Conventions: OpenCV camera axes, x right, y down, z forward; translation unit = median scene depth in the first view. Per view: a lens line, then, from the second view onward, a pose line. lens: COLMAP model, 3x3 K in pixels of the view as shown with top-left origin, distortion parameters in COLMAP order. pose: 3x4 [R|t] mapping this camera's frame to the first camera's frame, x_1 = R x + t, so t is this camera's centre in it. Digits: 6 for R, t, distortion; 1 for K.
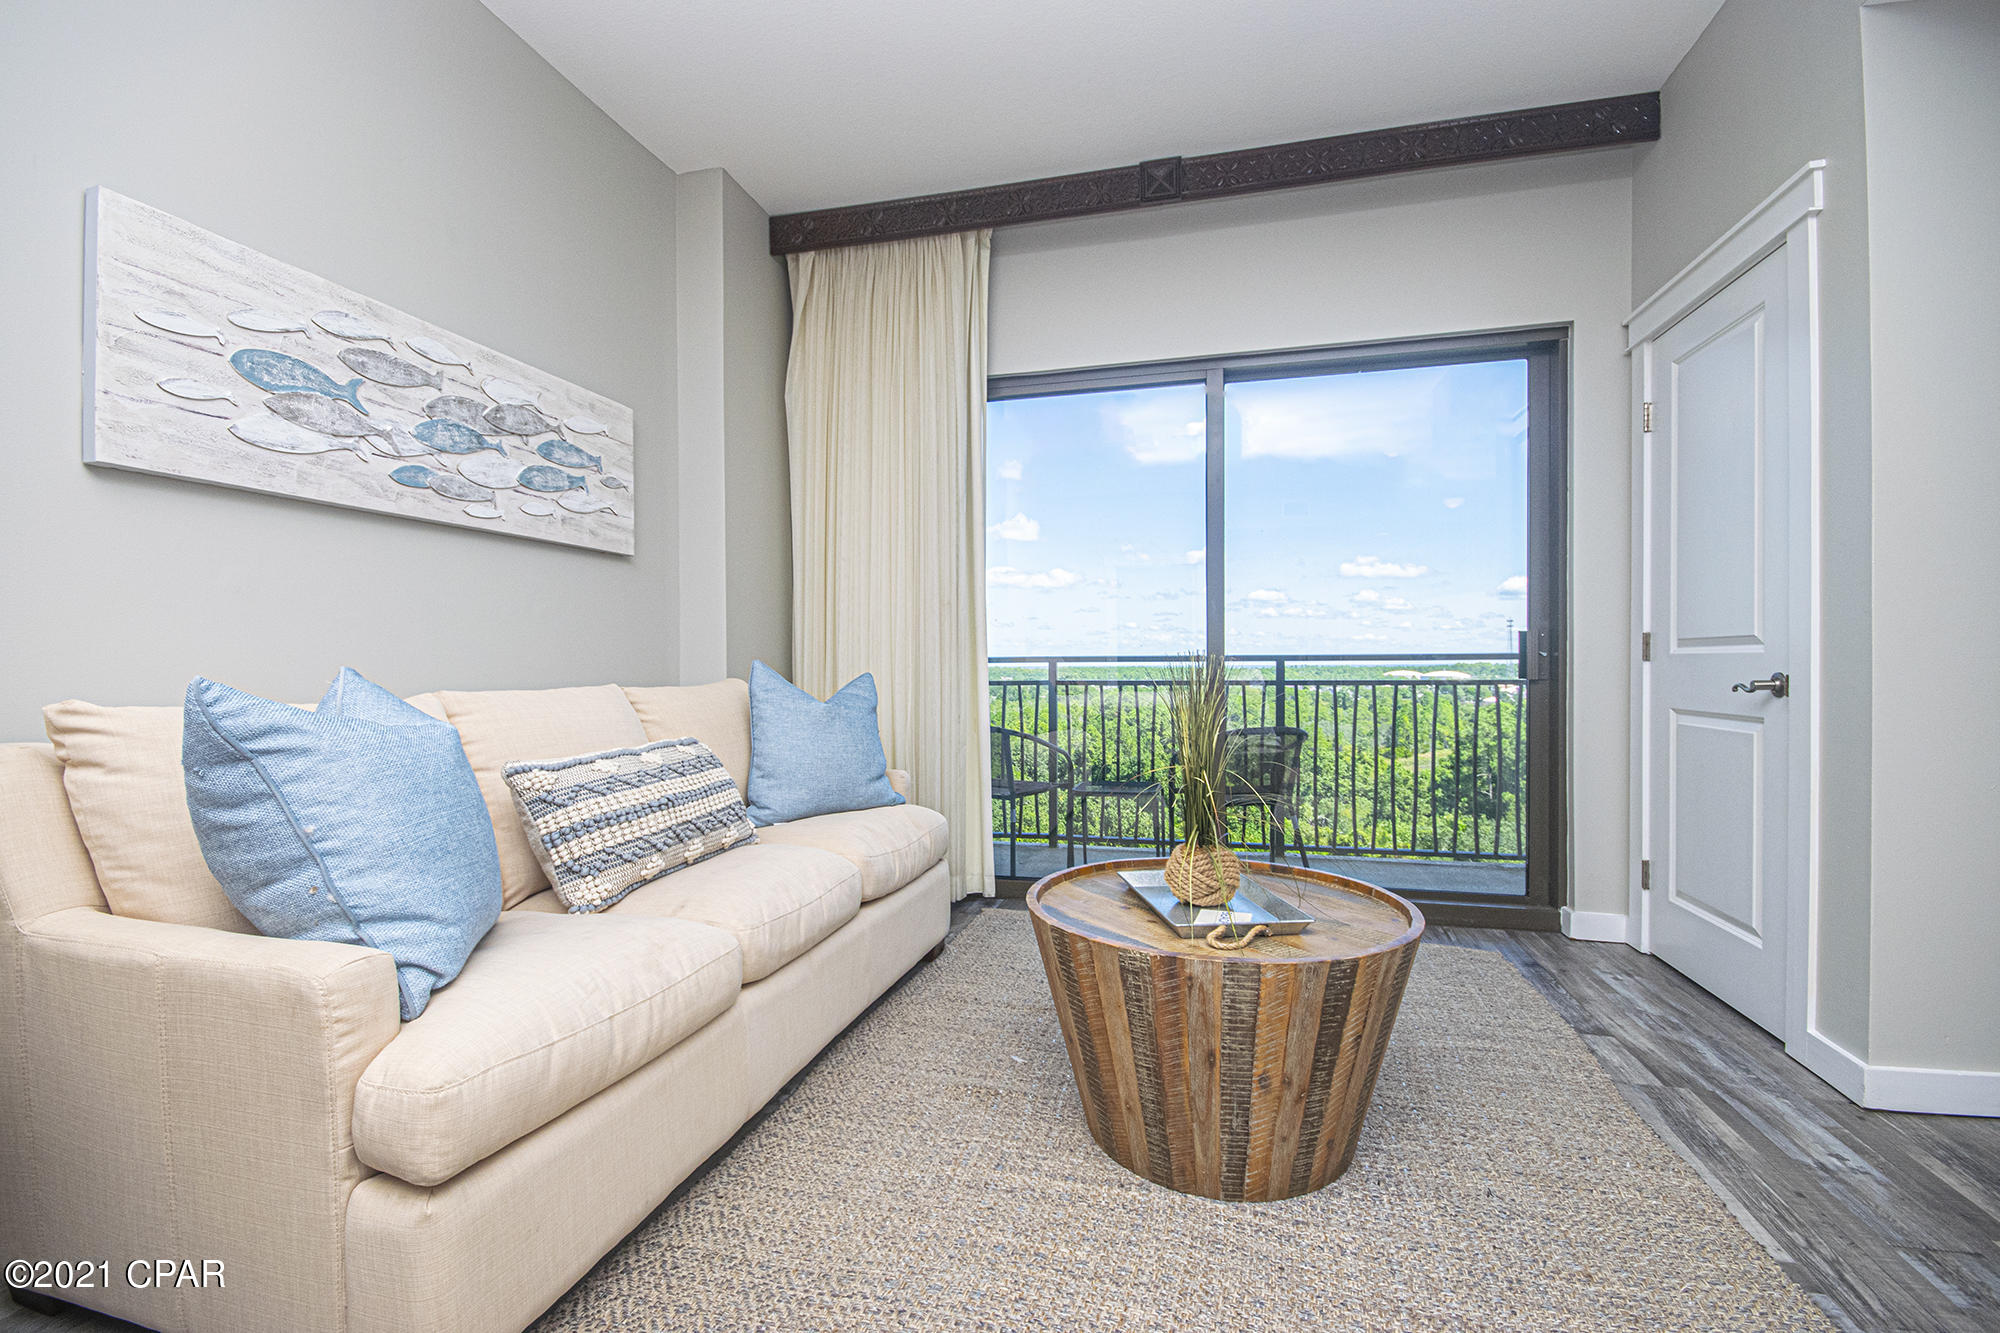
lens RADIAL K [[876.5, 0, 1006.8], [0, 876.5, 671.3], [0, 0, 1]] dist [0.001441, -0.000051]
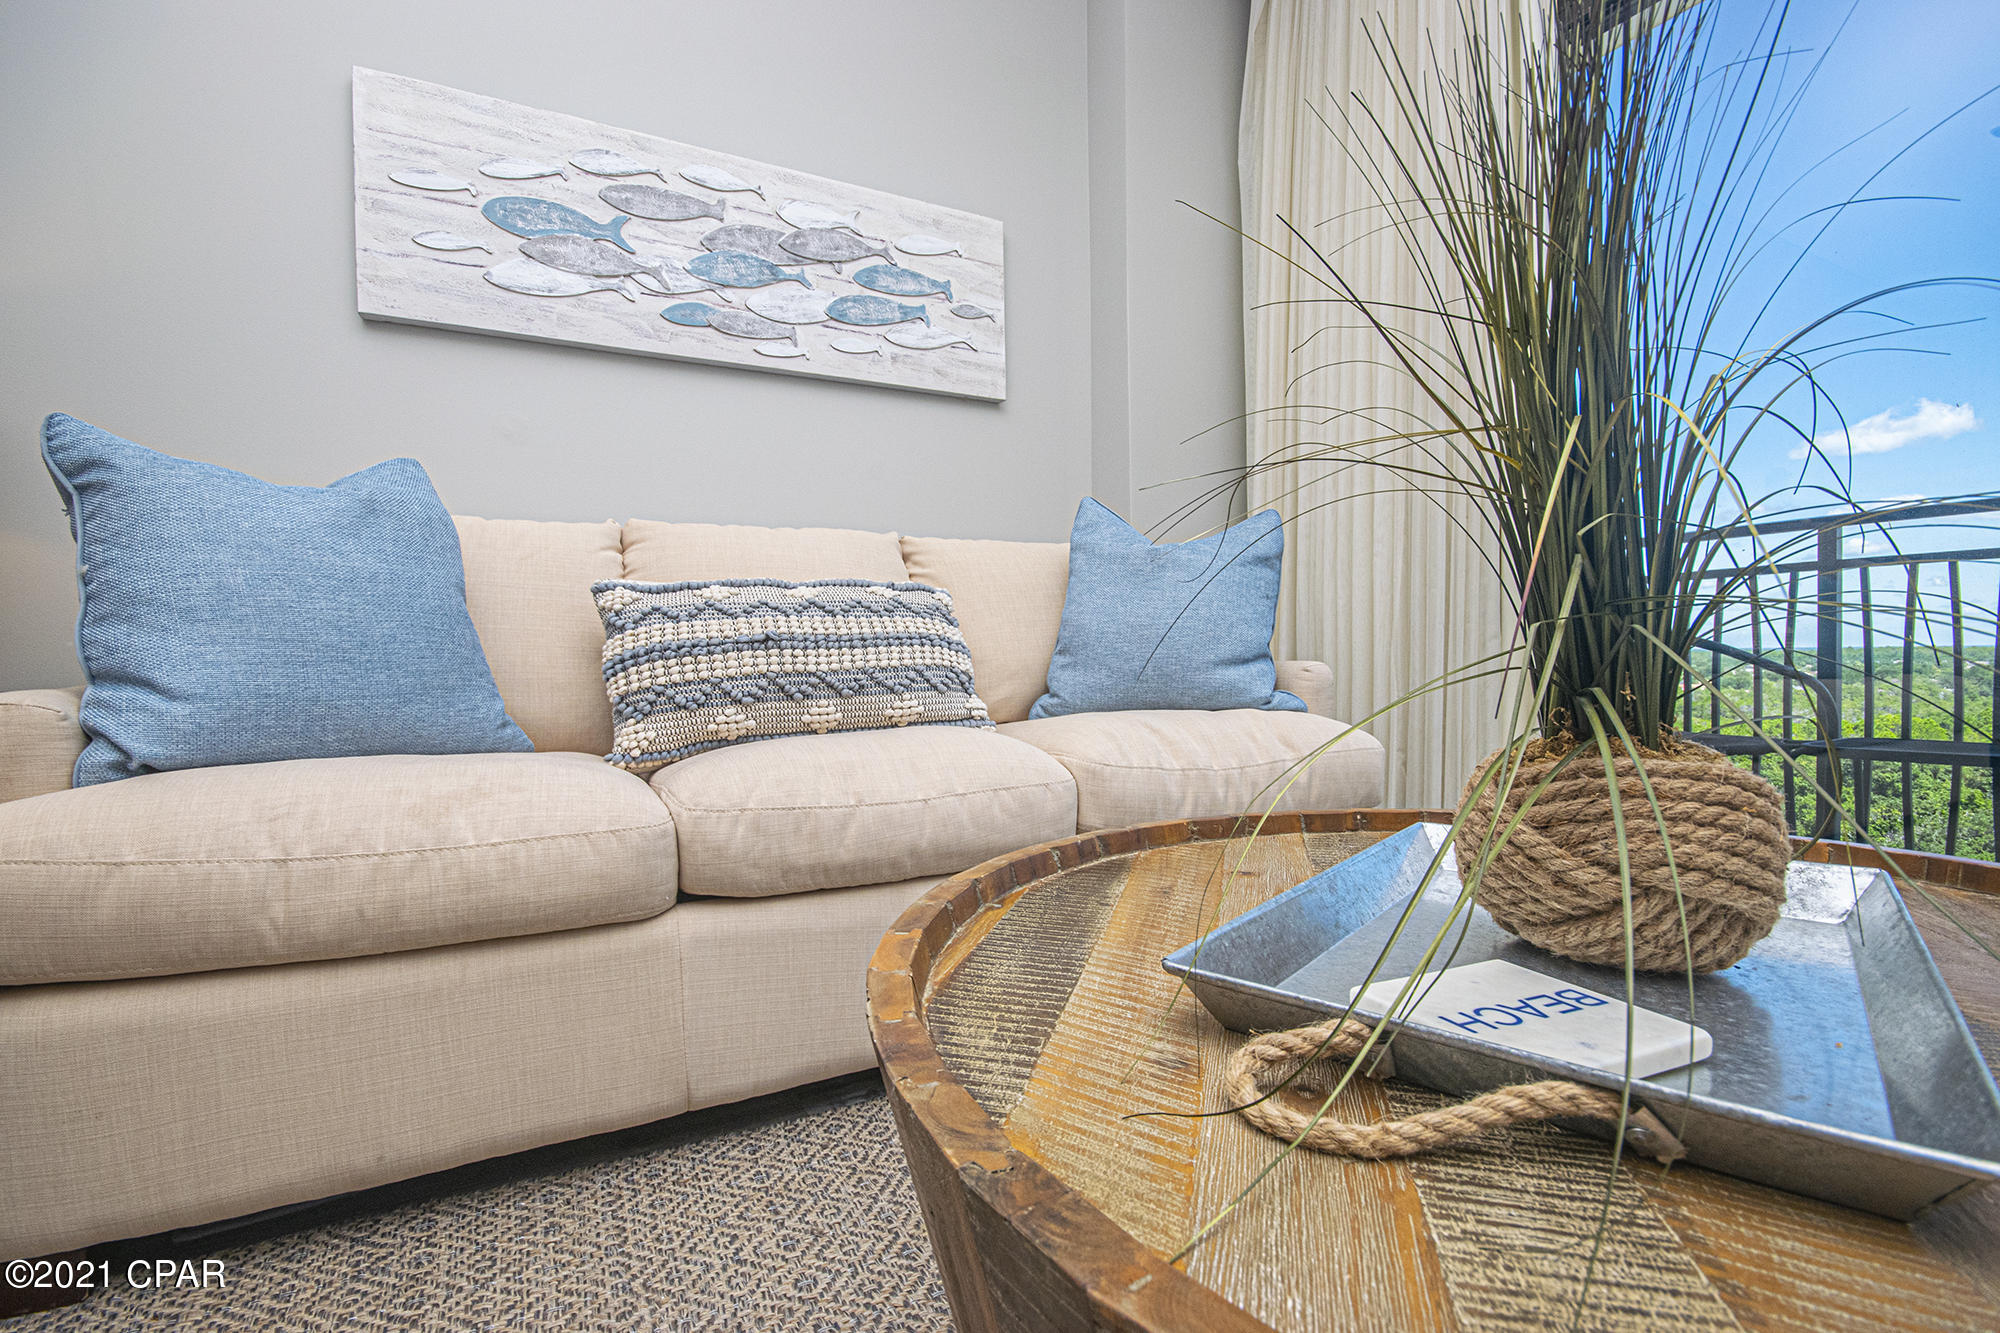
lens RADIAL K [[889.8, 0, 997.7], [0, 889.8, 671.6], [0, 0, 1]] dist [0.001412, -0.000452]
pose [[0.671494, 0.005745, -0.740988, 0.252621], [0.007887, 0.999858, 0.014899, 0.146402], [0.740968, -0.015849, 0.671354, 0.571424]]
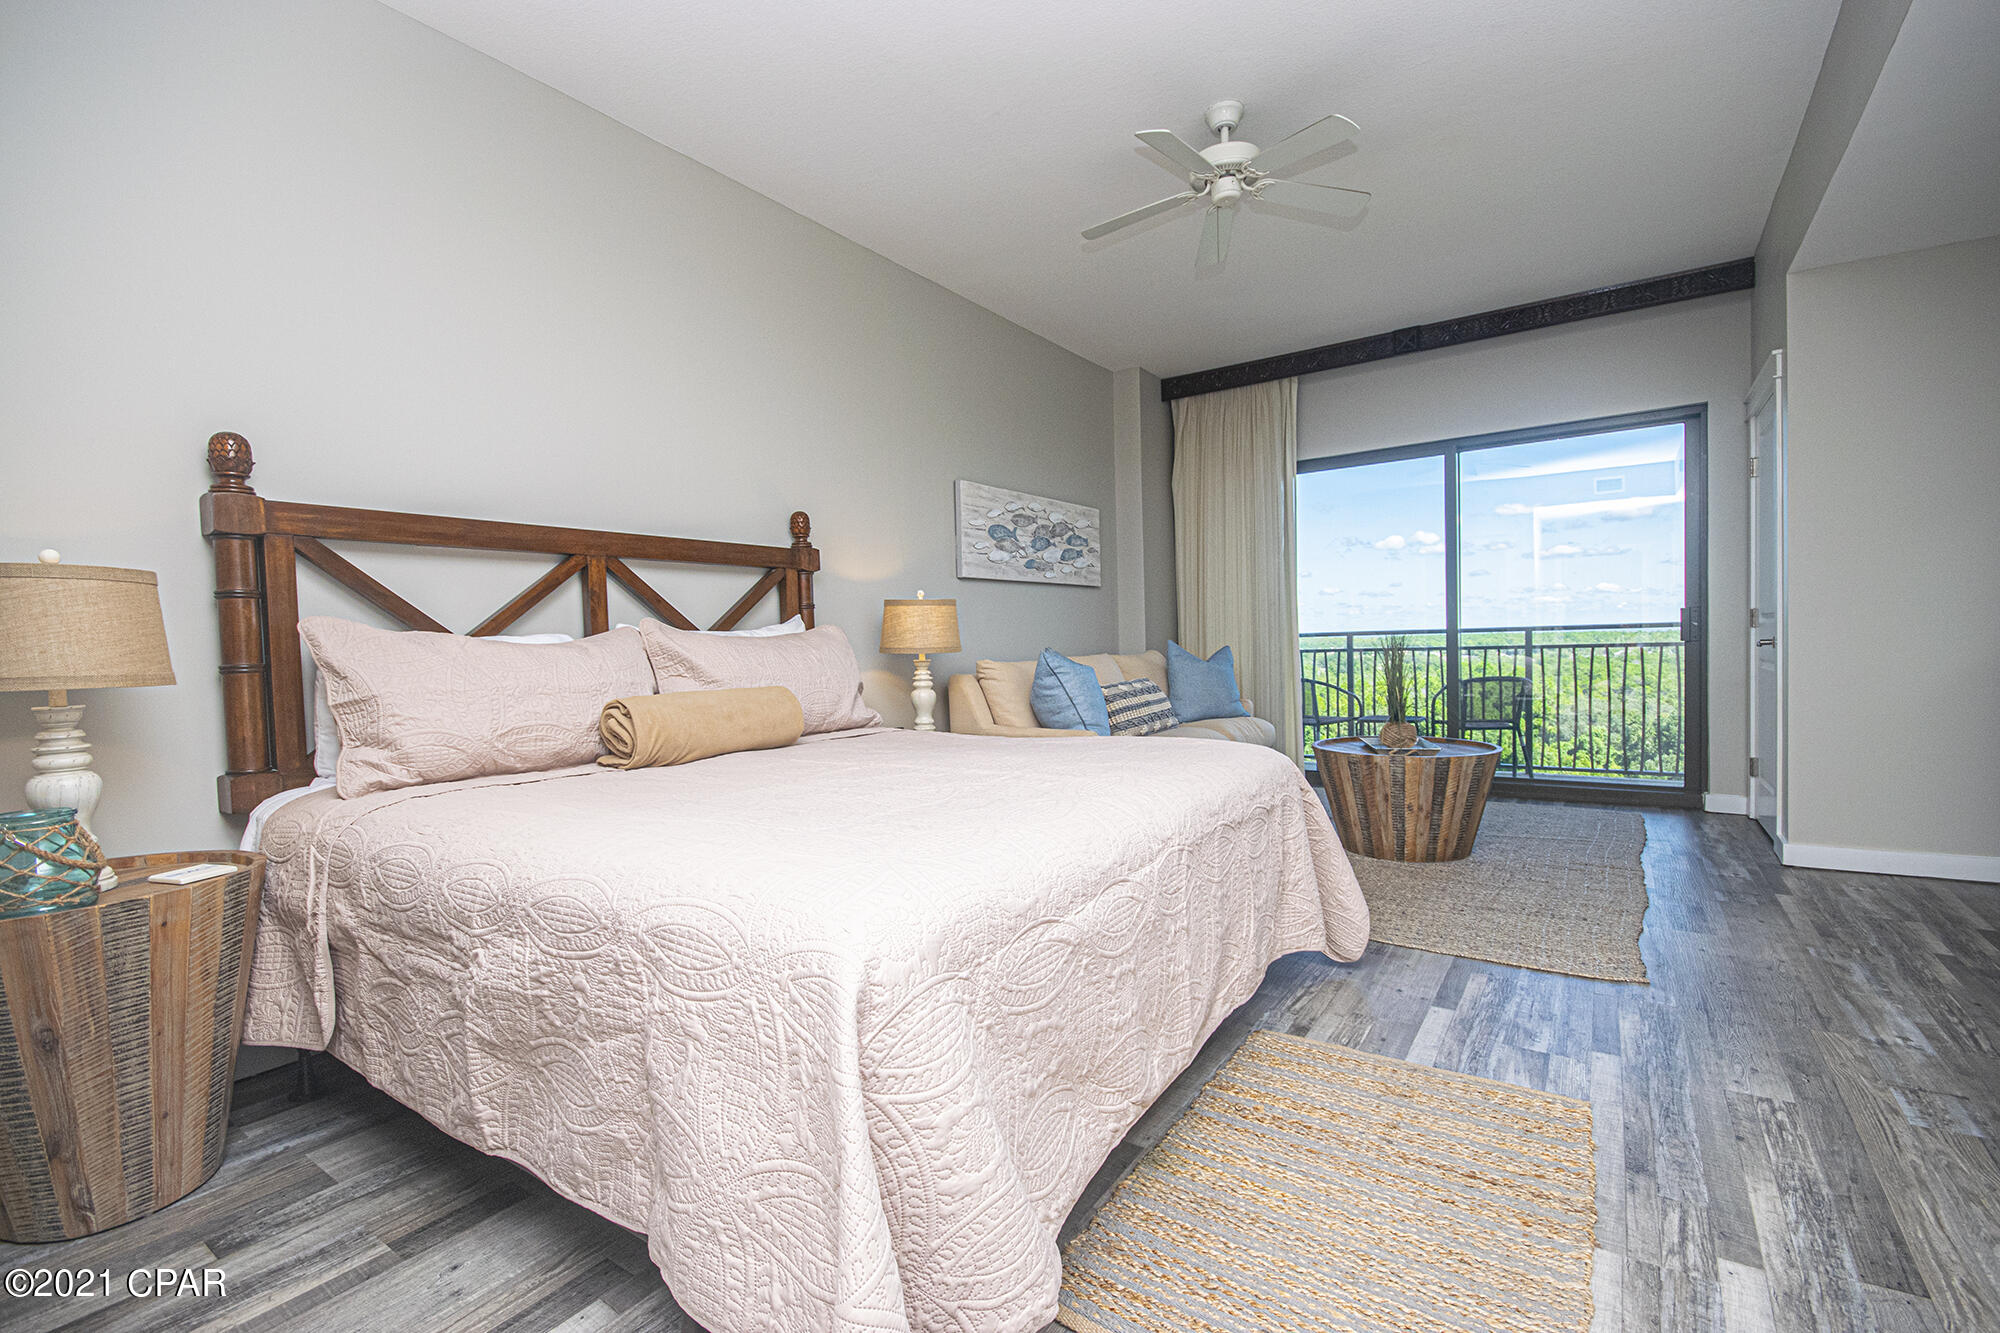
lens RADIAL K [[862.6, 0, 1006.6], [0, 862.6, 668.7], [0, 0, 1]] dist [0.015886, -0.017813]
pose [[0.934243, -0.008488, -0.356536, 0.067780], [0.018567, 0.999519, 0.024857, -0.004565], [0.356153, -0.029842, 0.933951, -1.102915]]
